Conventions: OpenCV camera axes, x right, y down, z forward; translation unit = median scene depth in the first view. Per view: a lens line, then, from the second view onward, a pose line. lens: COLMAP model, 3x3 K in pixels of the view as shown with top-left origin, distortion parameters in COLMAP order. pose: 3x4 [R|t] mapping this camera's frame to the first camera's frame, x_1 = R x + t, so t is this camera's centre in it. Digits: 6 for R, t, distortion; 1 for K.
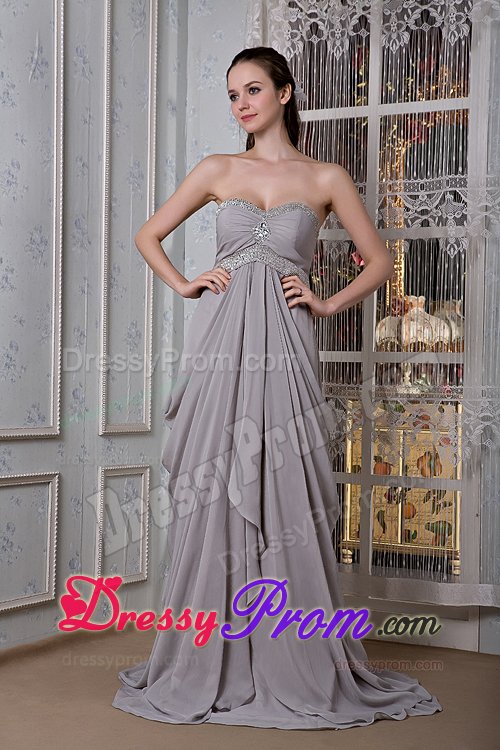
lens RADIAL K [[1629.1, 0, 240.0], [0, 1629.1, 390.9], [0, 0, 1]] dist [0.307189, 0.000000]
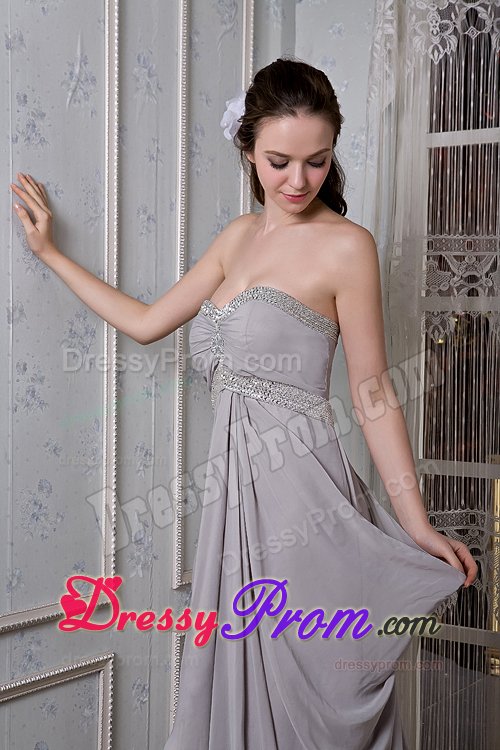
lens RADIAL K [[1415.0, 0, 235.3], [0, 1415.0, 394.8], [0, 0, 1]] dist [0.187781, 0.000000]
pose [[0.996783, -0.002550, -0.080105, -0.008023], [0.005677, 0.999230, 0.038832, -0.084331], [0.079944, -0.039162, 0.996030, 0.381400]]
